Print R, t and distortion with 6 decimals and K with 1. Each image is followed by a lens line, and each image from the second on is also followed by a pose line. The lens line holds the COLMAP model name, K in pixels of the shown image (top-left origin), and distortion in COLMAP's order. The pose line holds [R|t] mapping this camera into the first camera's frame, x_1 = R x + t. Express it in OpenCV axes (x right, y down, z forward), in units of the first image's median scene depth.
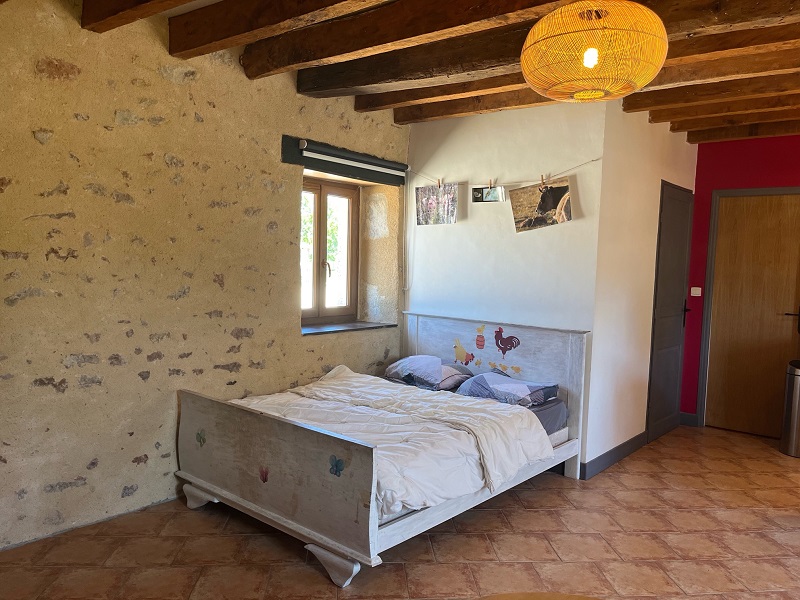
lens RADIAL K [[619.2, 0, 396.9], [0, 619.2, 302.9], [0, 0, 1]] dist [0.016884, -0.008069]
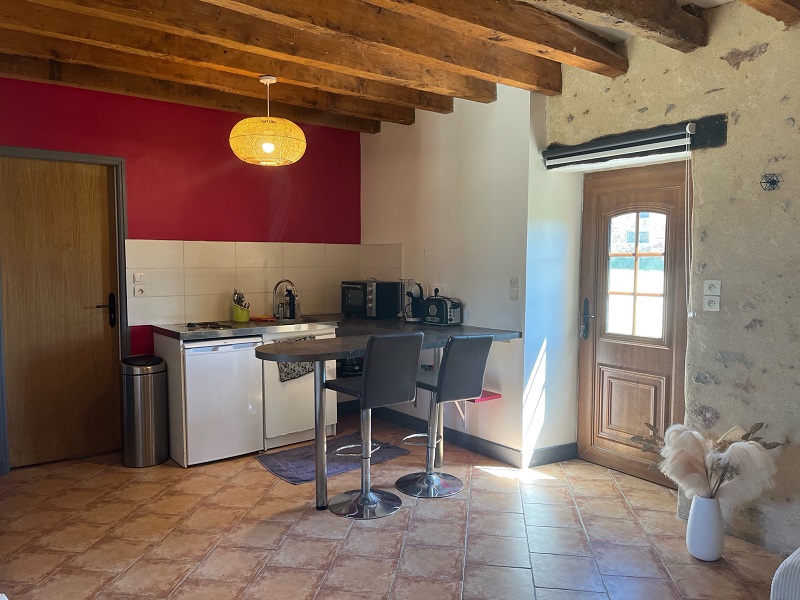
lens RADIAL K [[619.2, 0, 396.9], [0, 619.2, 302.9], [0, 0, 1]] dist [0.016884, -0.008069]
pose [[0.221684, -0.102120, 0.969756, -0.106864], [0.075399, 0.993319, 0.087365, -0.031358], [-0.972199, 0.053751, 0.227903, 0.435926]]
